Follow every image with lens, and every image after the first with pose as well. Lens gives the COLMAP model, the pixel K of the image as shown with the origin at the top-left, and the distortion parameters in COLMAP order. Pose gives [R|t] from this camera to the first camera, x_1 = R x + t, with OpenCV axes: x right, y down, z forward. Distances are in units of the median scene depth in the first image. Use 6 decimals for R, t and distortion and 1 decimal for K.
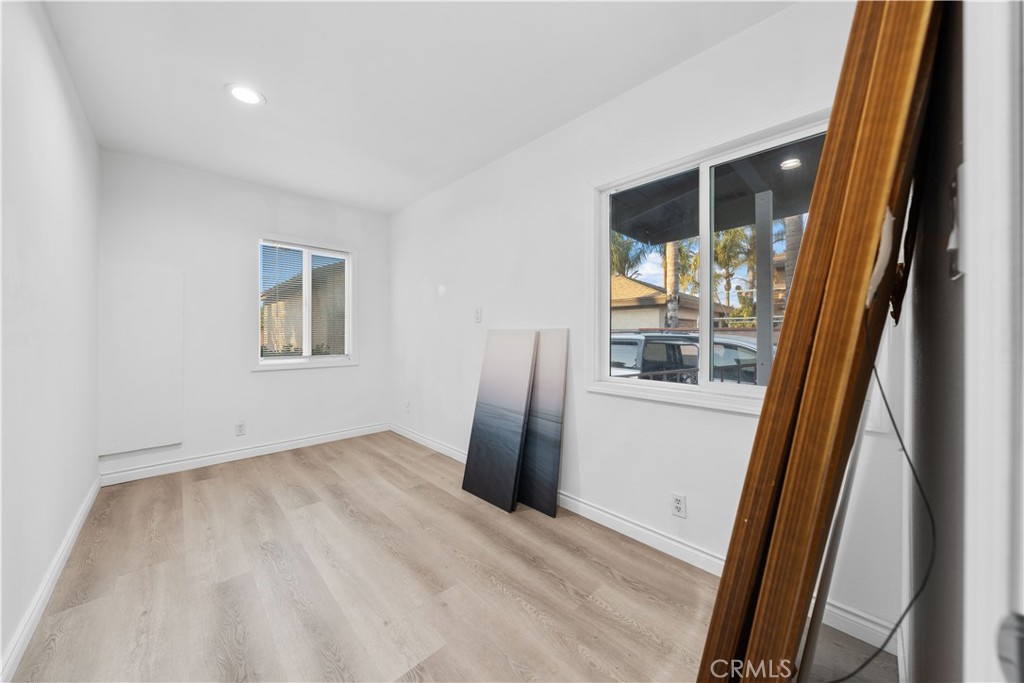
lens RADIAL K [[346.8, 0, 512.7], [0, 346.8, 336.4], [0, 0, 1]] dist [-0.002315, -0.000129]
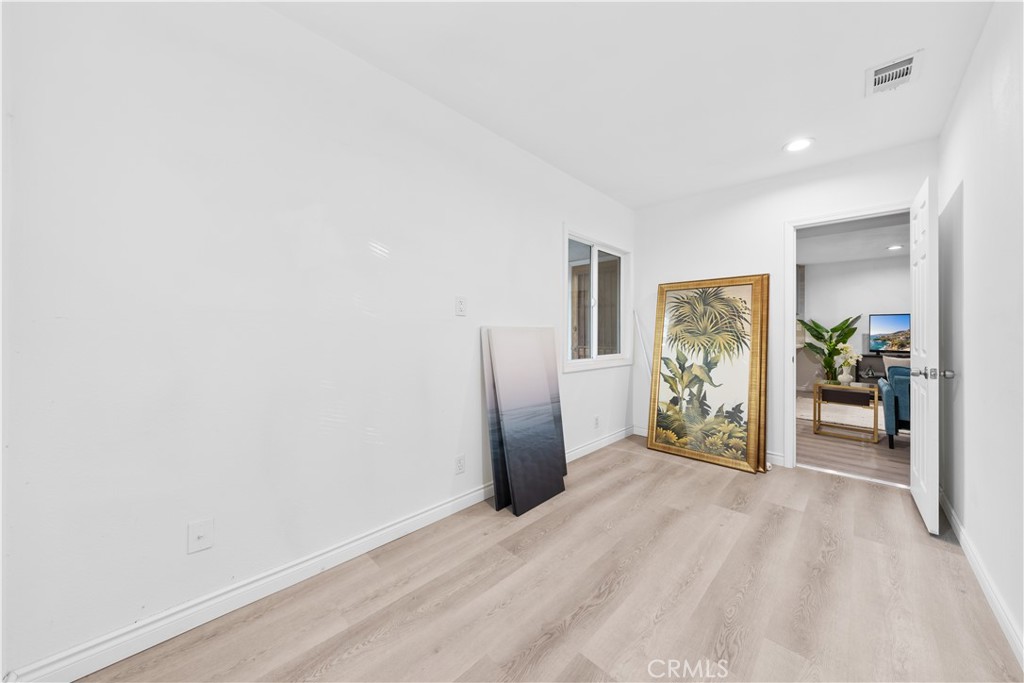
lens RADIAL K [[346.8, 0, 522.3], [0, 346.8, 332.0], [0, 0, 1]] dist [-0.002315, -0.000129]
pose [[-0.024003, -0.001055, 0.999711, -1.044897], [0.002434, 0.999996, 0.001114, -0.006701], [-0.999709, 0.002460, -0.024001, 1.074897]]
